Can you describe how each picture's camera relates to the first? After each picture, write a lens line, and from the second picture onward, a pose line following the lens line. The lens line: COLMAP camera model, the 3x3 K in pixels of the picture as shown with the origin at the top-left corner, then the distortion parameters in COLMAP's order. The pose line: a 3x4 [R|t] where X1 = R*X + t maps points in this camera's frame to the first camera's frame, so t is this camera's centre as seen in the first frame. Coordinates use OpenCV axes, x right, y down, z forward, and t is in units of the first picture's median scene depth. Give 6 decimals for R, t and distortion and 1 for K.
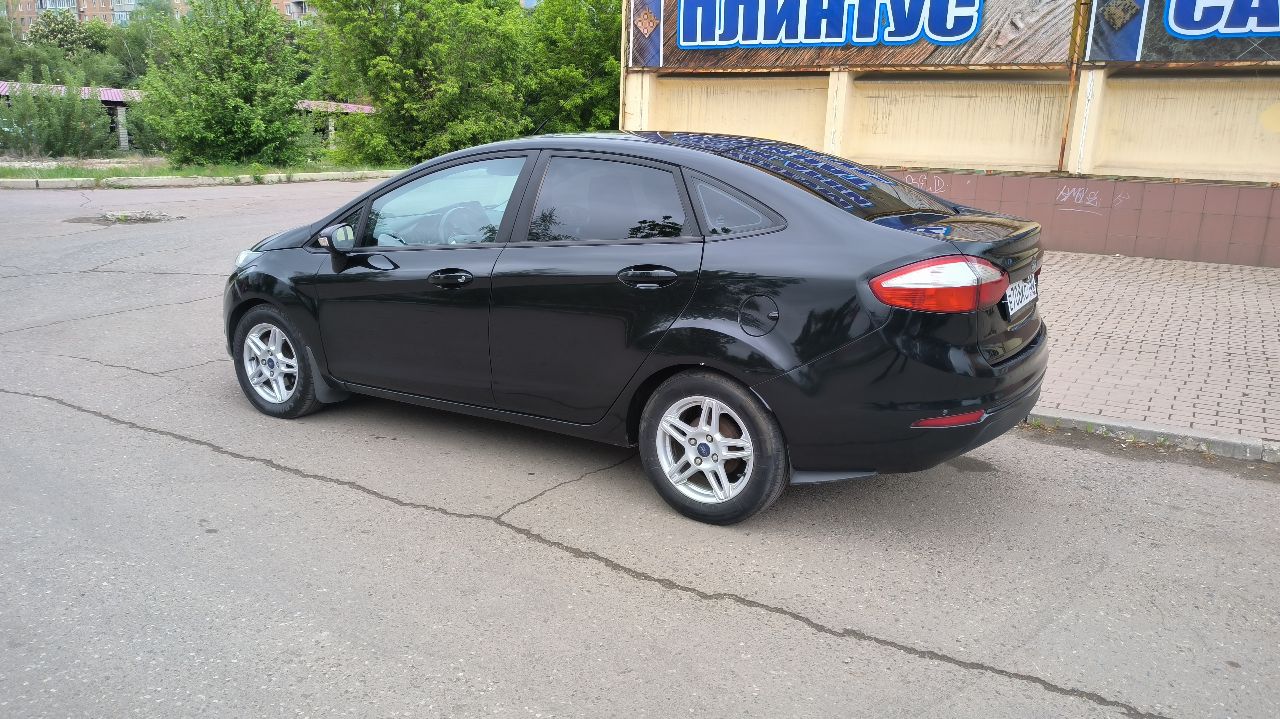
lens RADIAL K [[950.6, 0, 635.2], [0, 950.6, 357.1], [0, 0, 1]] dist [0.065871, -0.053833]
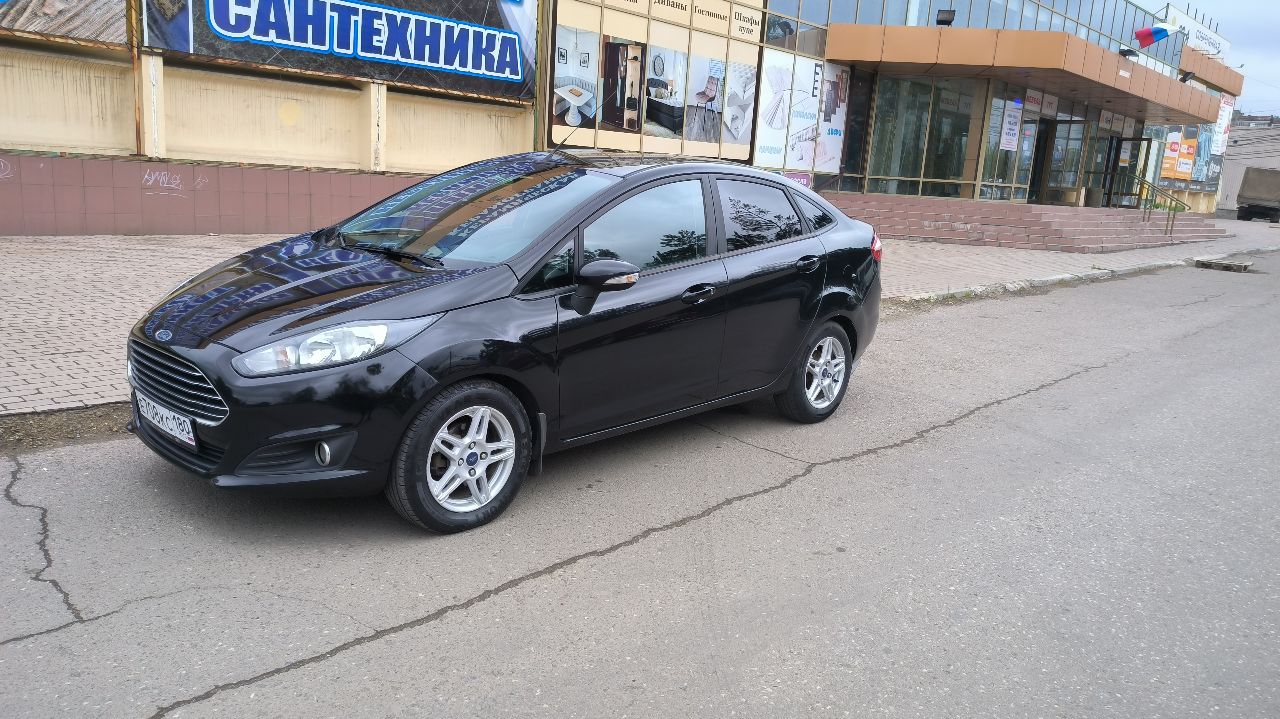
lens RADIAL K [[957.0, 0, 640.0], [0, 957.0, 359.5], [0, 0, 1]] dist [0.061311, -0.042274]
pose [[0.180493, -0.209474, 0.961011, -0.481286], [0.169285, 0.969094, 0.179442, -0.082230], [-0.968899, 0.130296, 0.210376, 0.320677]]
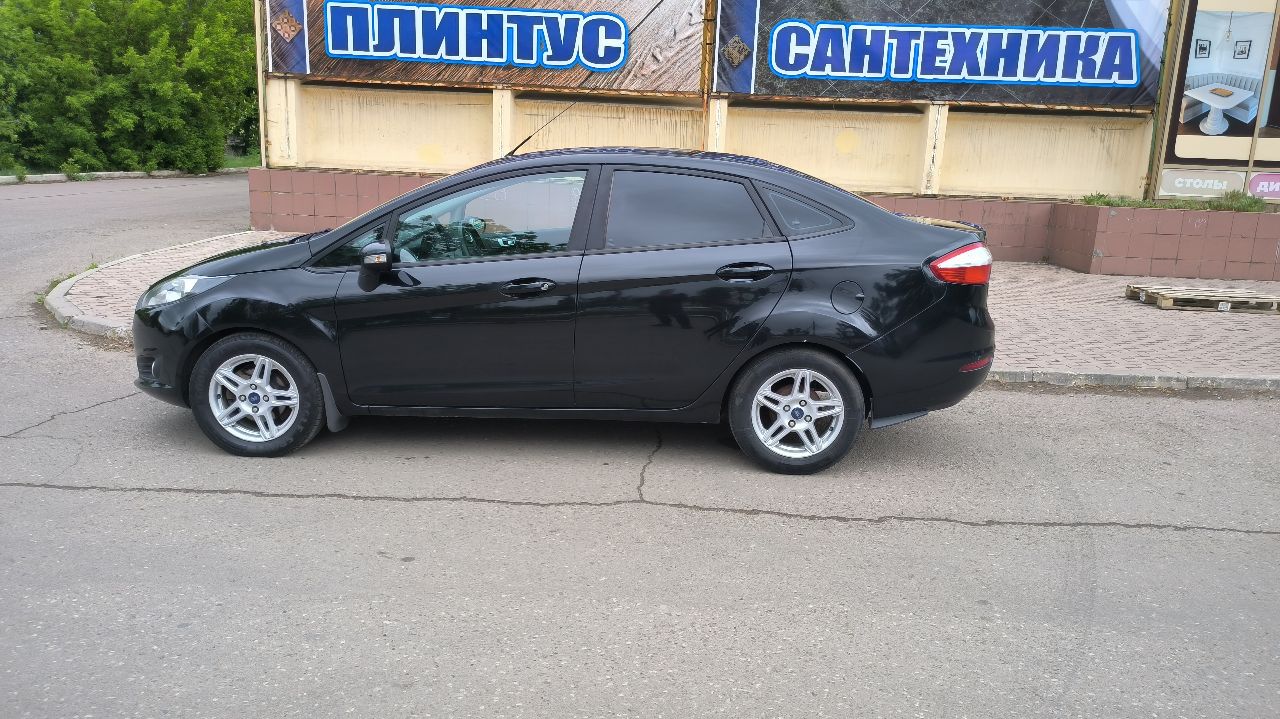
lens RADIAL K [[950.6, 0, 635.2], [0, 950.6, 357.1], [0, 0, 1]] dist [0.065871, -0.053833]
pose [[0.868251, -0.095973, 0.486755, -0.229473], [0.101456, 0.994725, 0.015156, -0.004248], [-0.485641, 0.036225, 0.873407, 0.014251]]
